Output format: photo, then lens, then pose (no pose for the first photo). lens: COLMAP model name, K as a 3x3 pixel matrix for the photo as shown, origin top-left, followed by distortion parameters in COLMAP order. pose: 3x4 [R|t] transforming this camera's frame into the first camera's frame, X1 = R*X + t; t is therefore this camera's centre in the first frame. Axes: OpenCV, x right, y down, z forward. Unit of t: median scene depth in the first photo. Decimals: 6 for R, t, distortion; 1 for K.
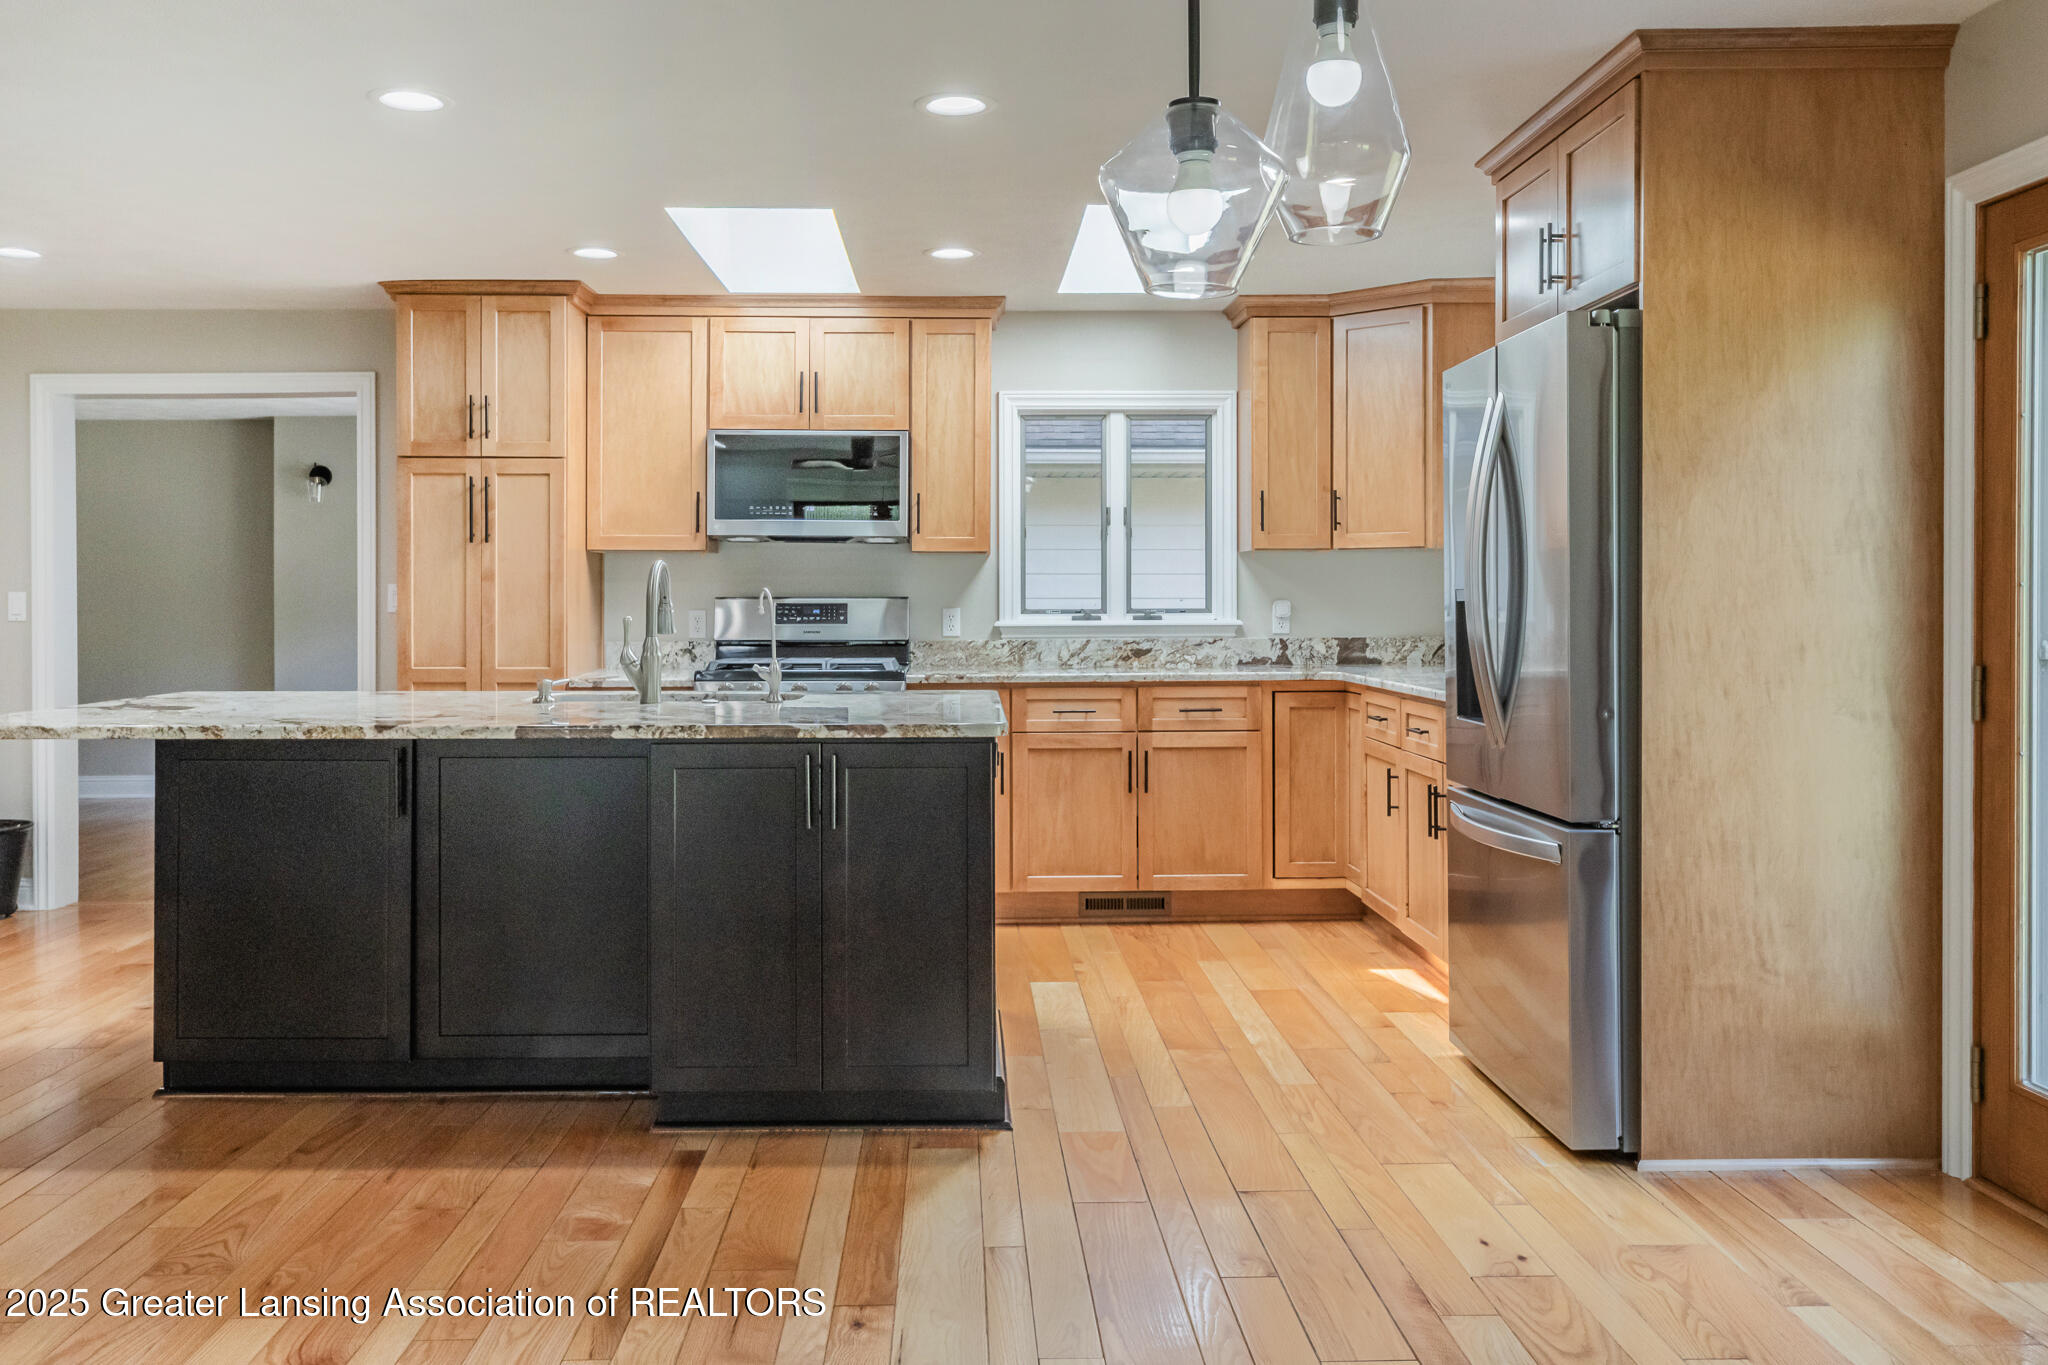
lens RADIAL K [[1674.1, 0, 1016.8], [0, 1674.1, 609.0], [0, 0, 1]] dist [-0.005373, -0.000778]
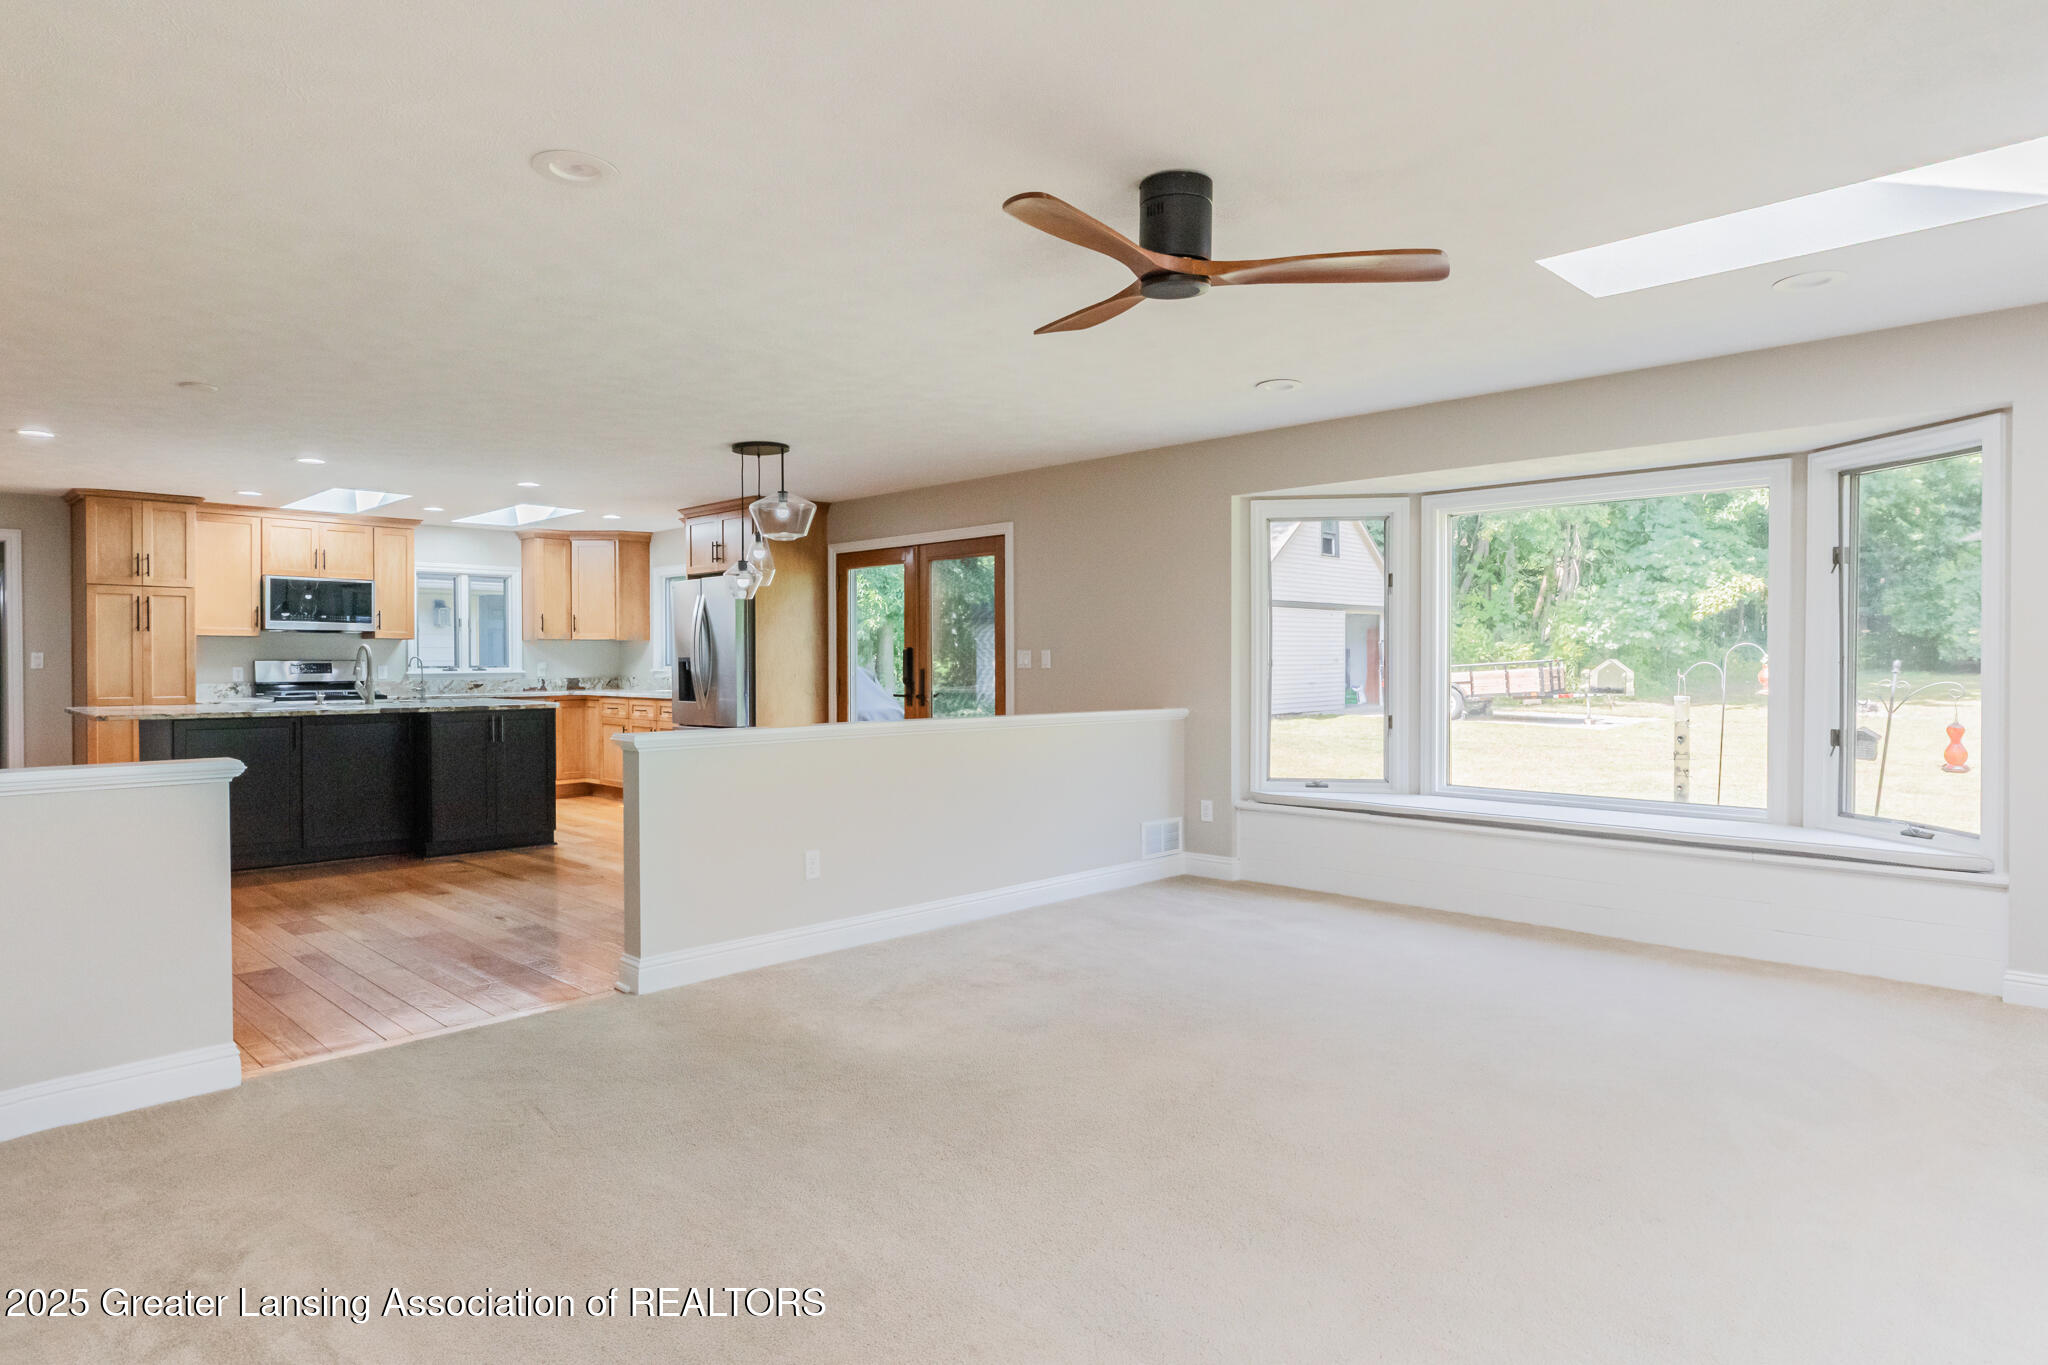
lens RADIAL K [[1159.3, 0, 1024.0], [0, 1159.3, 682.5], [0, 0, 1]] dist [-0.000806, -0.000201]
pose [[0.713084, -0.012077, 0.700975, -0.505305], [0.004786, 0.999912, 0.012358, 0.007011], [-0.701062, -0.005458, 0.713079, -0.608728]]
